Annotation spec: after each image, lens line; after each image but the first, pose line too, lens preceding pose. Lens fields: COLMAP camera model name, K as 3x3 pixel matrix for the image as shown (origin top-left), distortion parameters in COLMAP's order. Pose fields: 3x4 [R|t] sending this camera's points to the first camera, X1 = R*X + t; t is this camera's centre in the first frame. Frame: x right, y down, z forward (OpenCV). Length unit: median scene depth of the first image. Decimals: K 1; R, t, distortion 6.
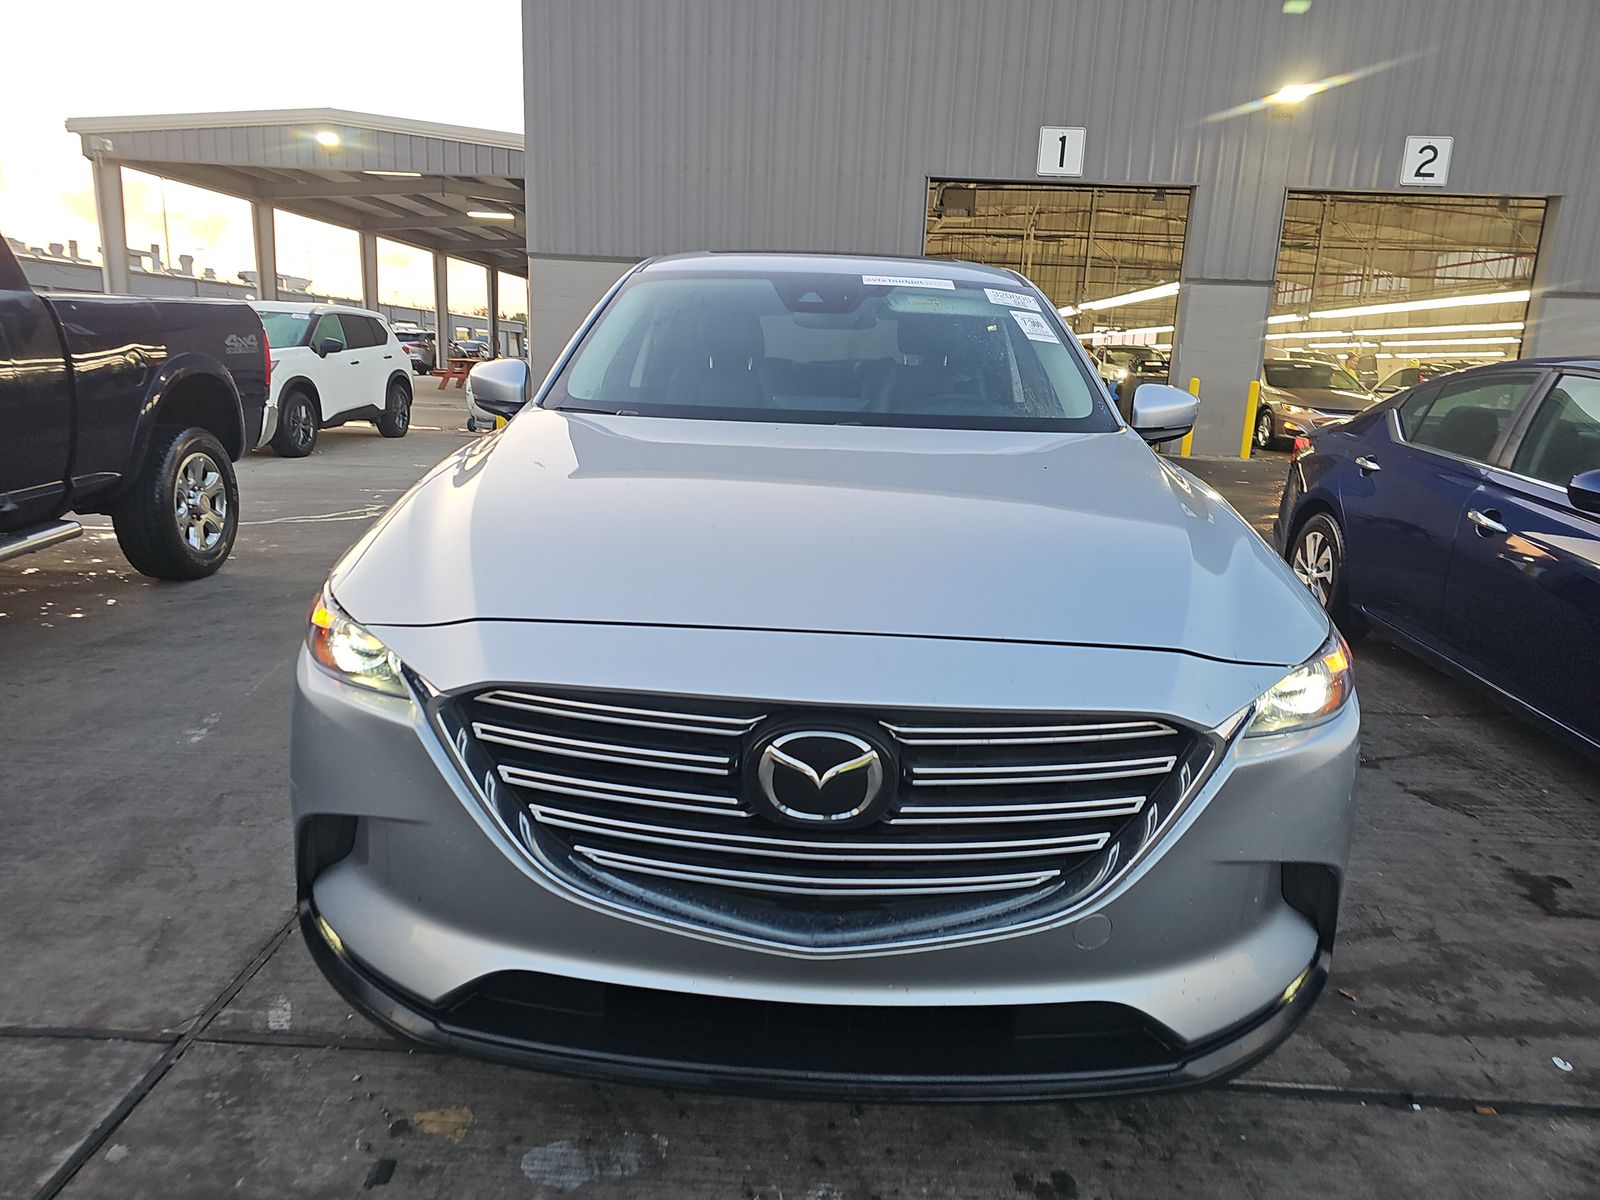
lens RADIAL K [[1055.1, 0, 779.6], [0, 1055.1, 582.7], [0, 0, 1]] dist [-0.004944, -0.004213]
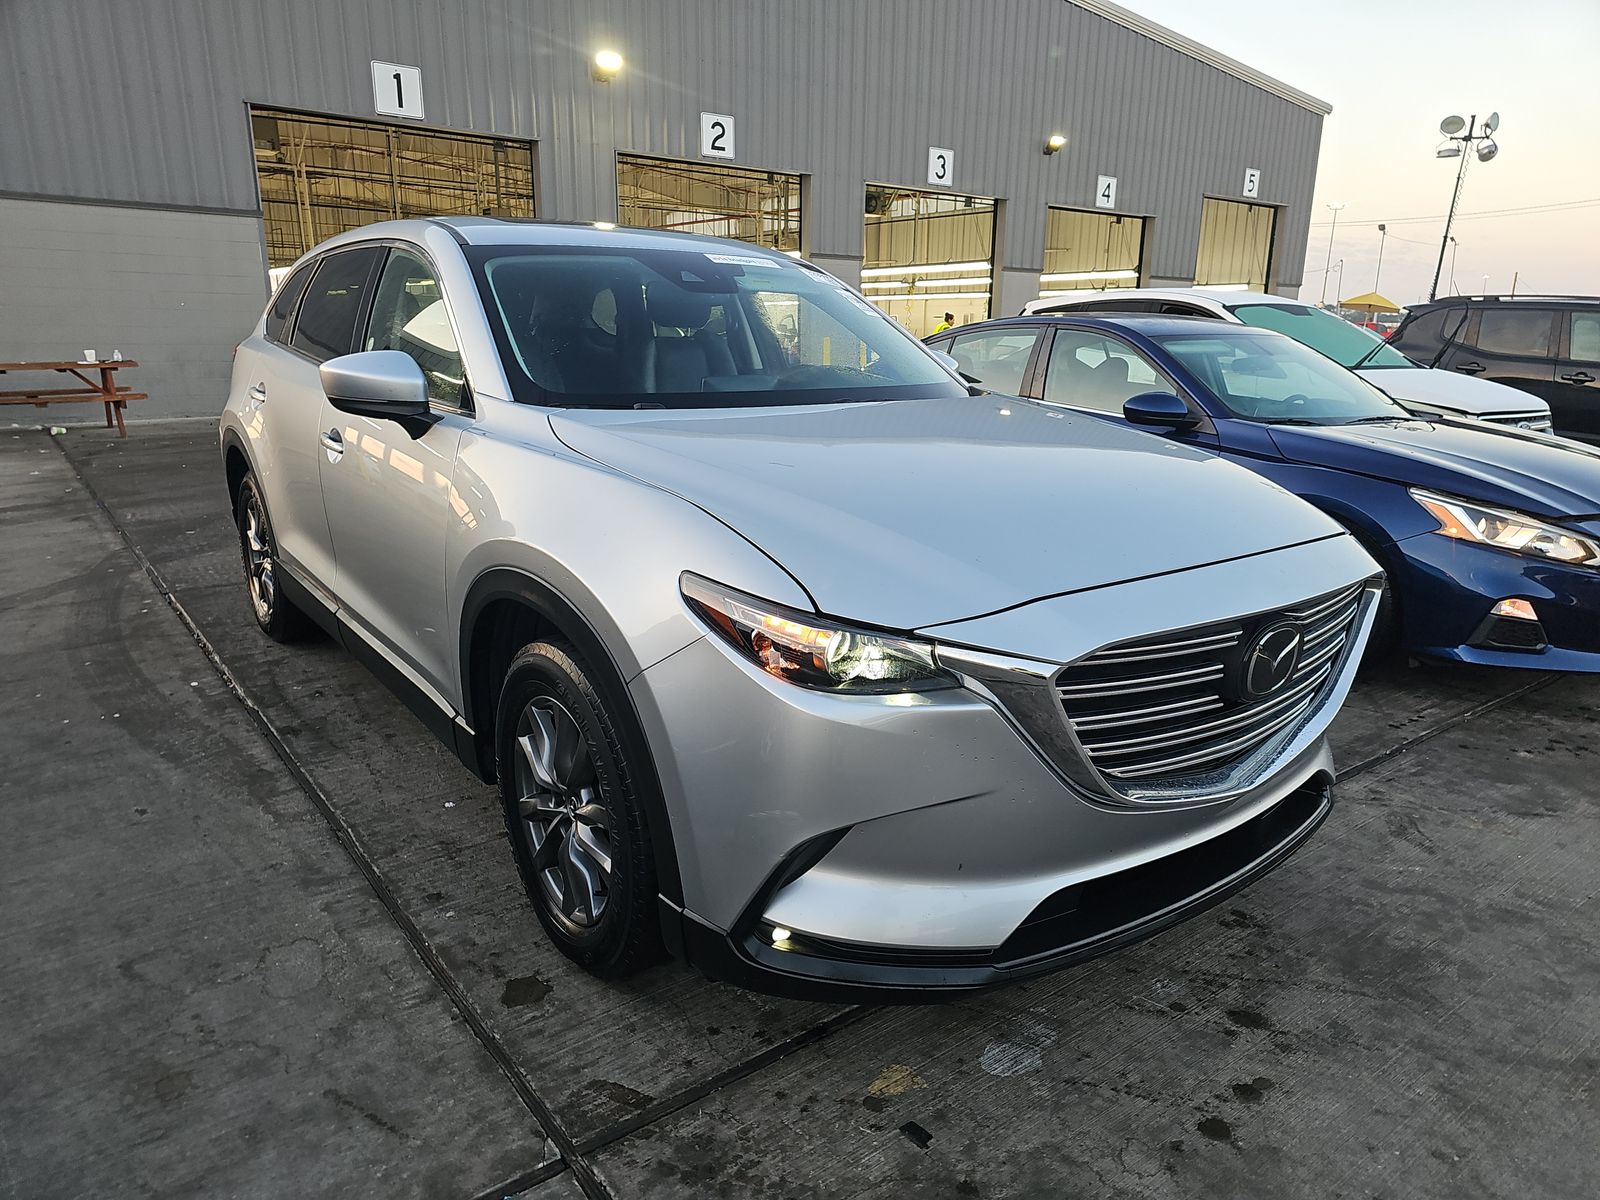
lens RADIAL K [[1084.1, 0, 800.0], [0, 1084.1, 600.0], [0, 0, 1]] dist [0.002622, -0.001810]
pose [[0.762717, -0.174284, 0.622807, -0.142131], [0.138556, 0.984680, 0.105867, -0.015187], [-0.631716, 0.005547, 0.775180, 0.027641]]
